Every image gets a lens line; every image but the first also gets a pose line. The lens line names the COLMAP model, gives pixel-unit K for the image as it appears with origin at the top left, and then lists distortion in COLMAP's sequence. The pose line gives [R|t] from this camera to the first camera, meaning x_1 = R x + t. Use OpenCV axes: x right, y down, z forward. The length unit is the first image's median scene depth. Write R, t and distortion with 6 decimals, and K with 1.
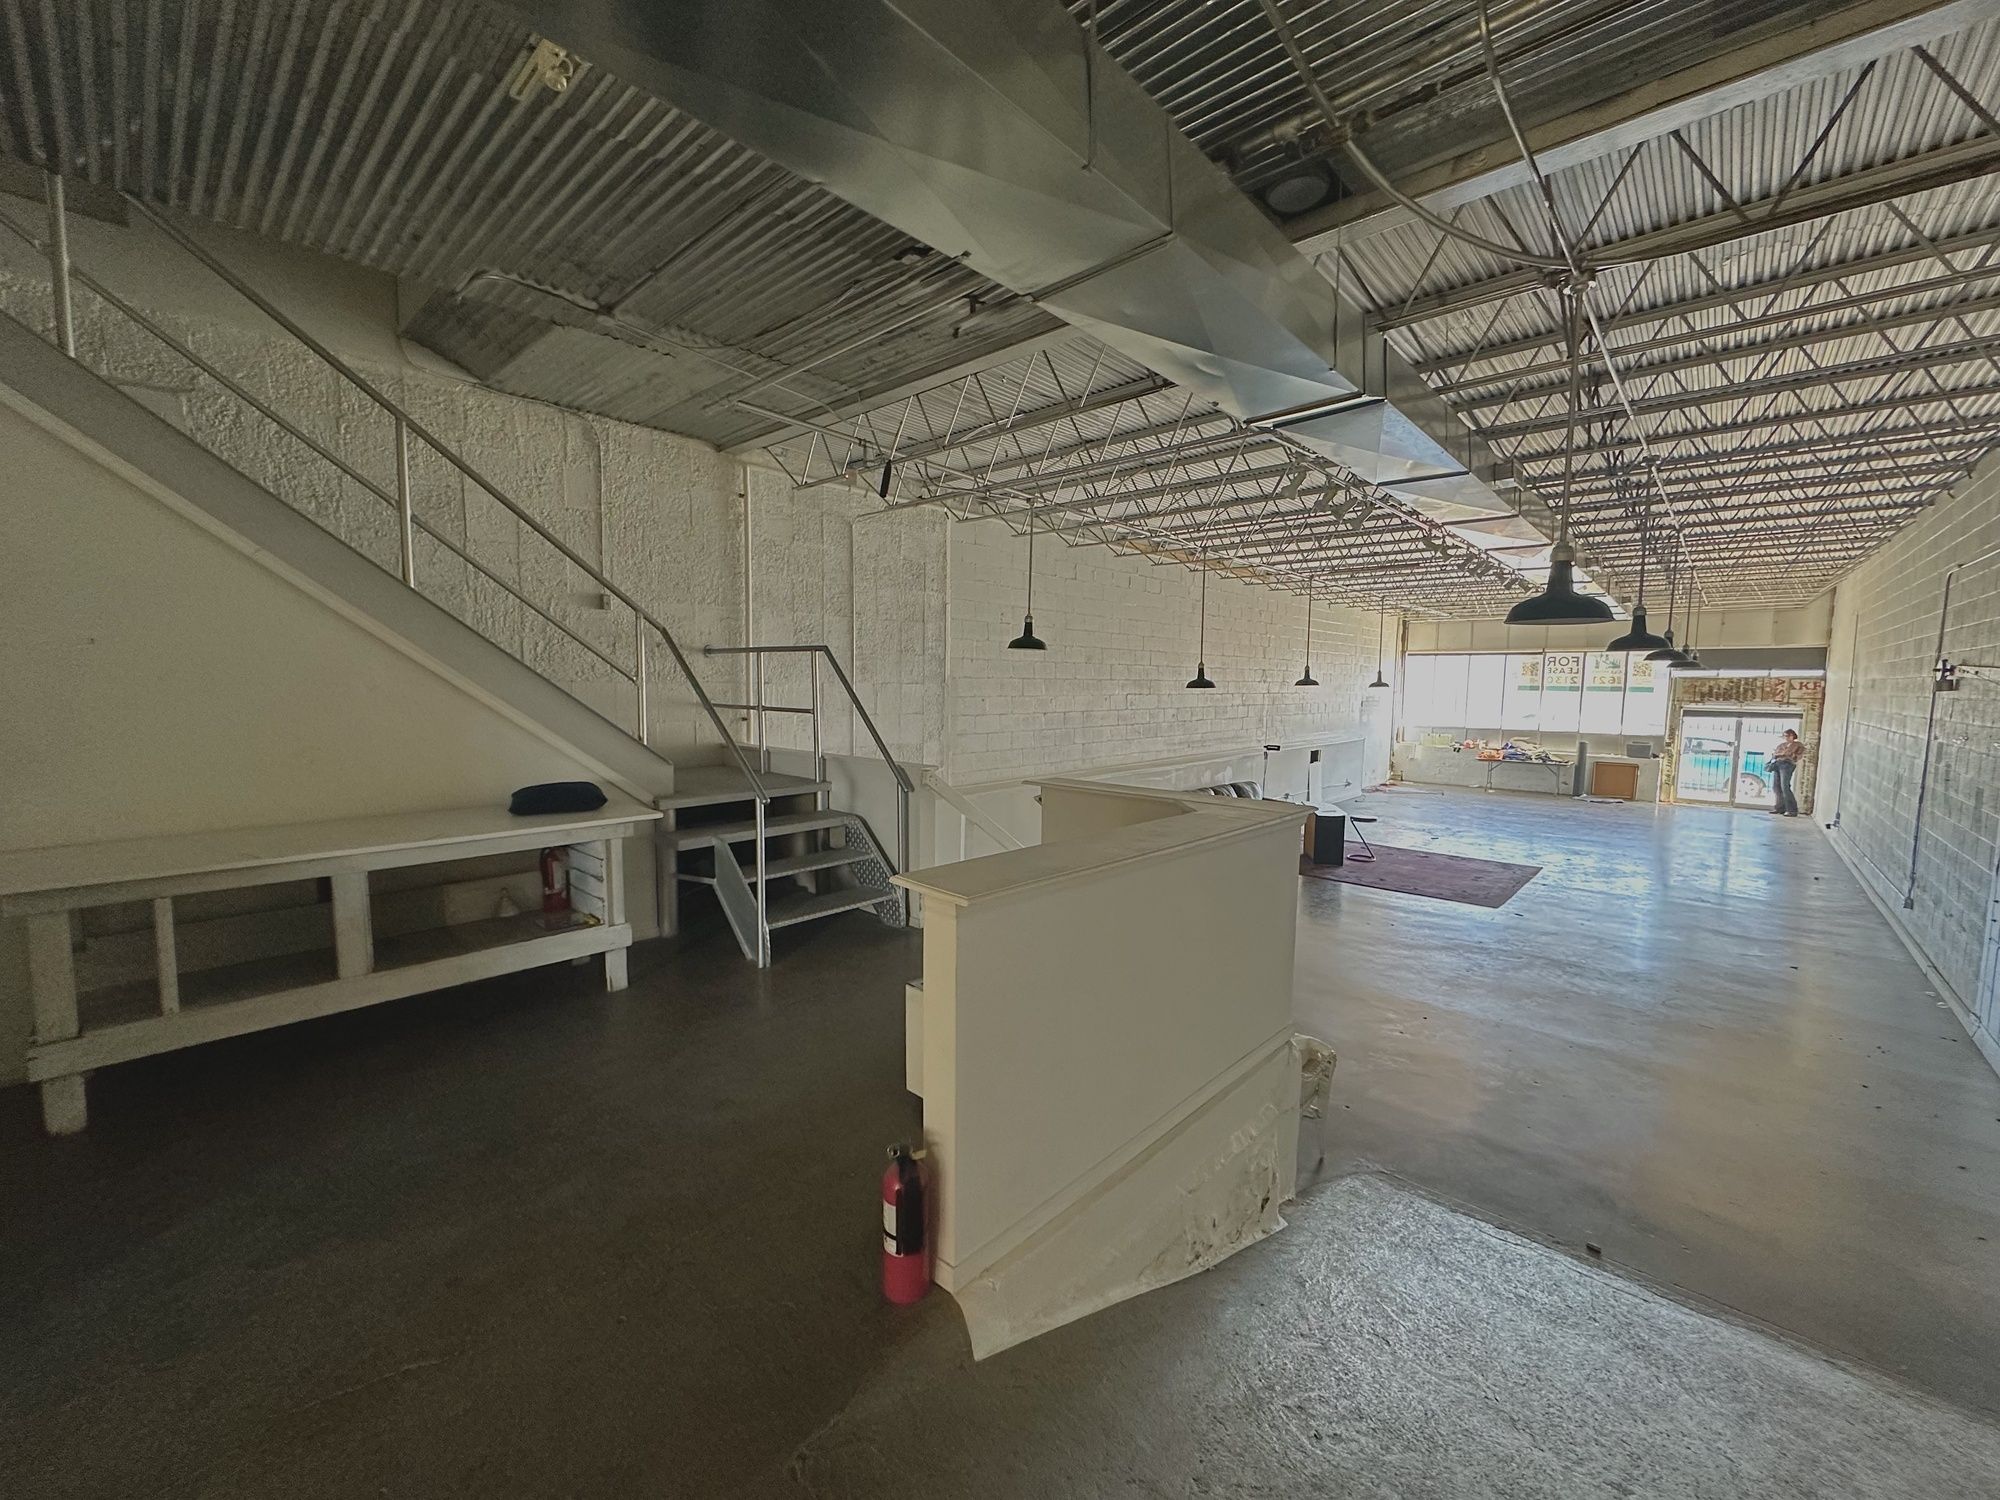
lens RADIAL K [[795.4, 0, 1000.0], [0, 795.4, 750.0], [0, 0, 1]] dist [-0.000916, -0.000222]
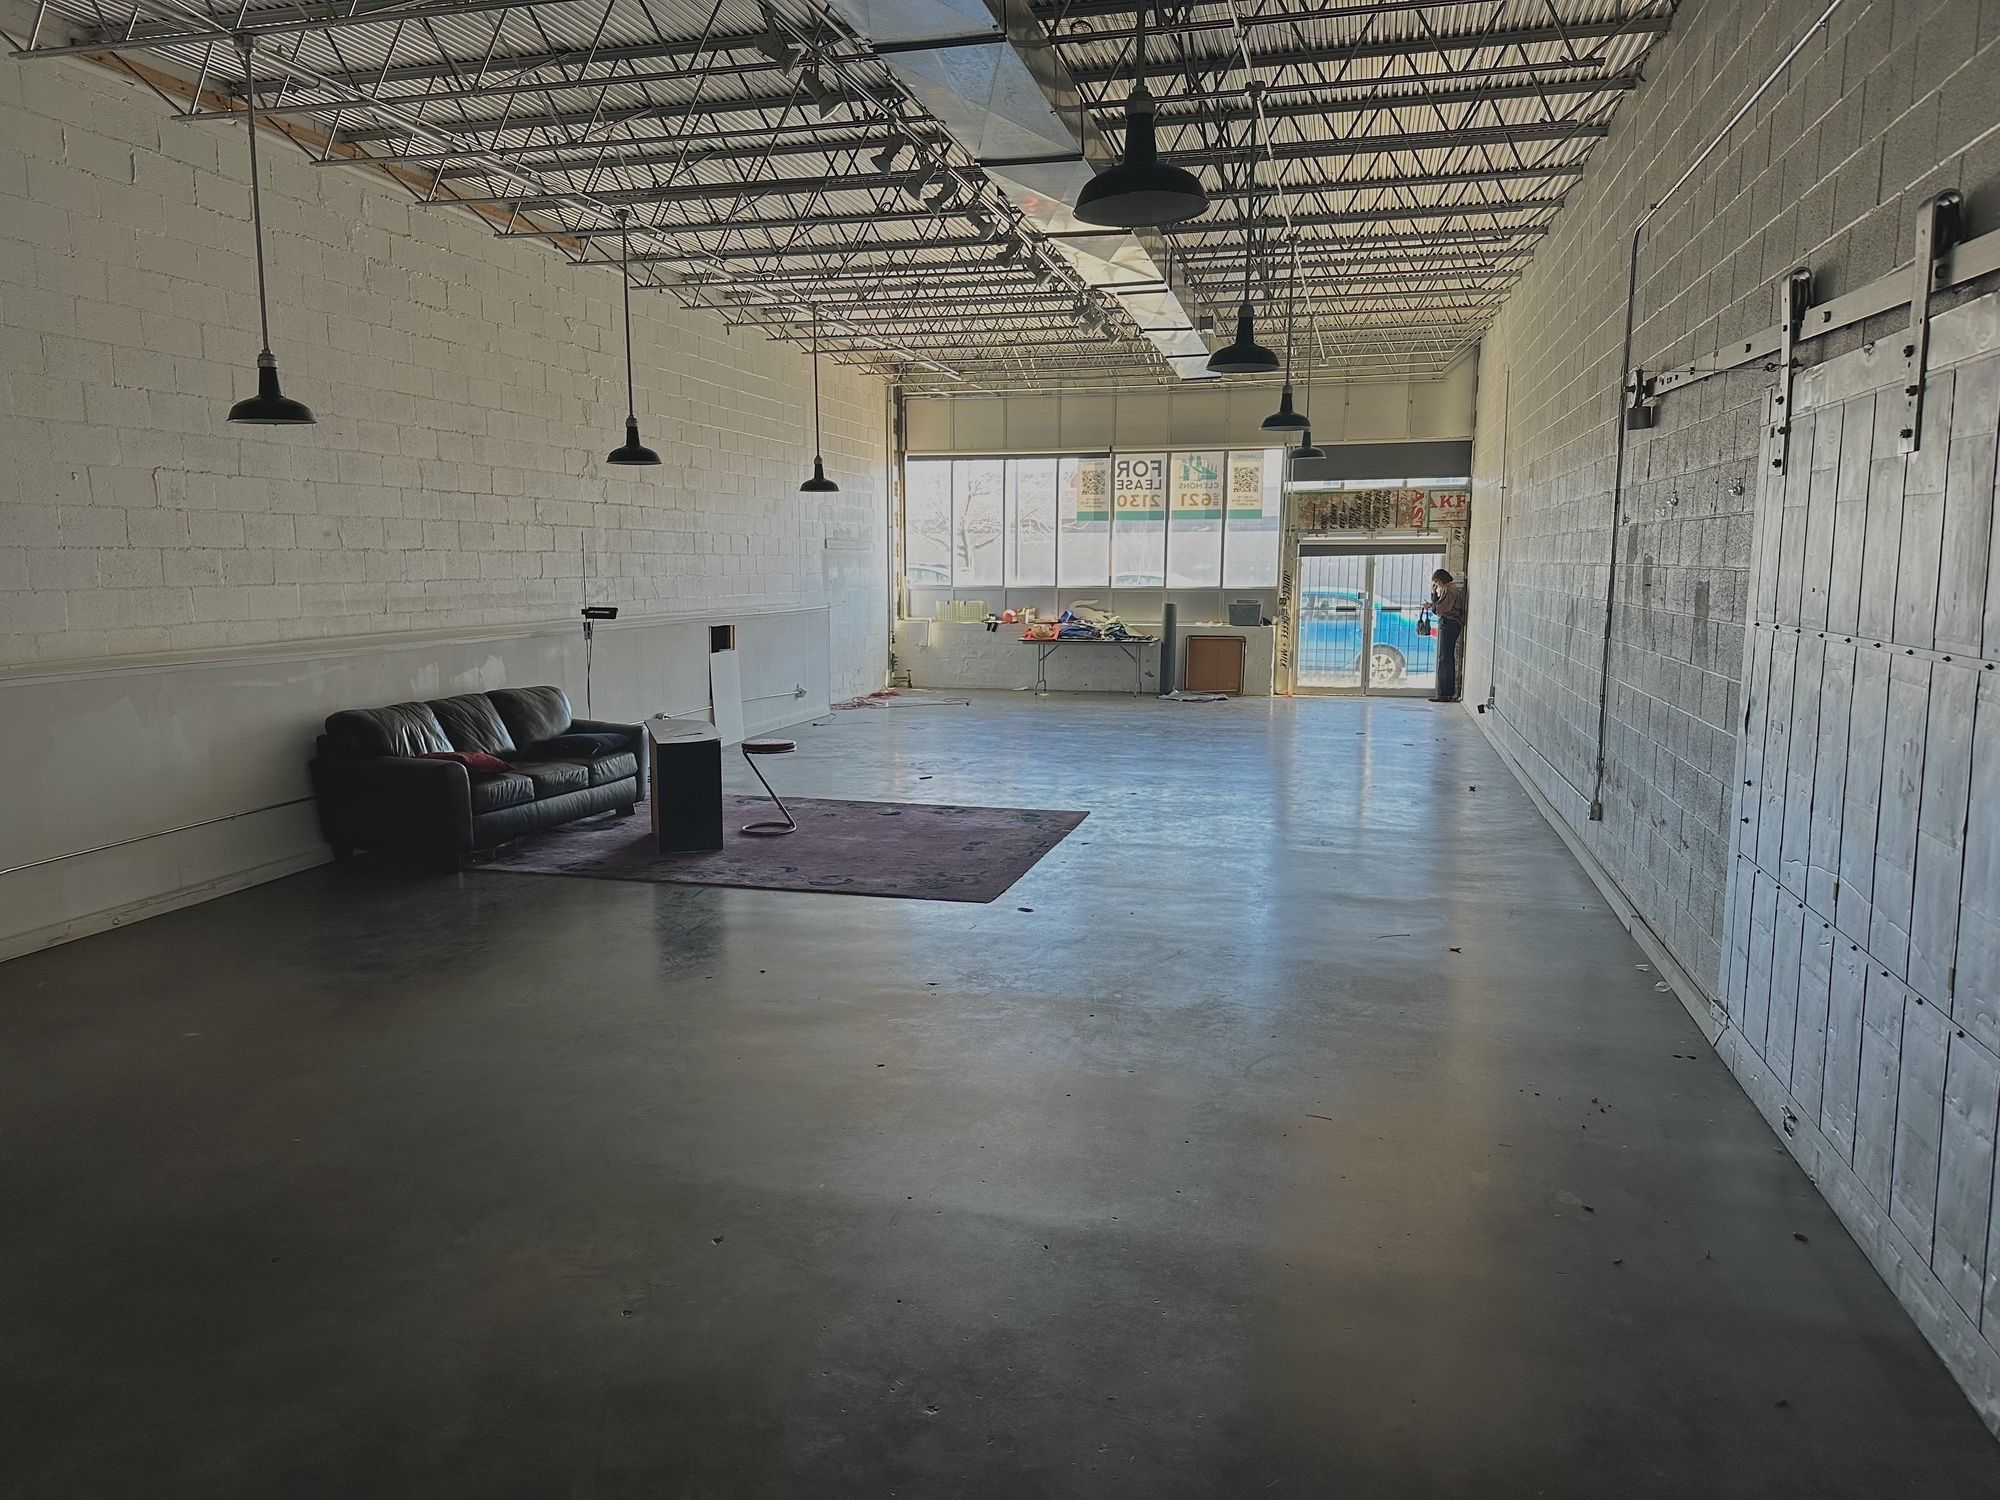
lens RADIAL K [[1383.4, 0, 1004.8], [0, 1383.4, 736.4], [0, 0, 1]] dist [0.238216, -0.456758]
pose [[0.881345, -0.068840, 0.467431, 0.184789], [0.048850, 0.997303, 0.054770, 0.039883], [-0.469941, -0.025437, 0.882331, 0.189830]]
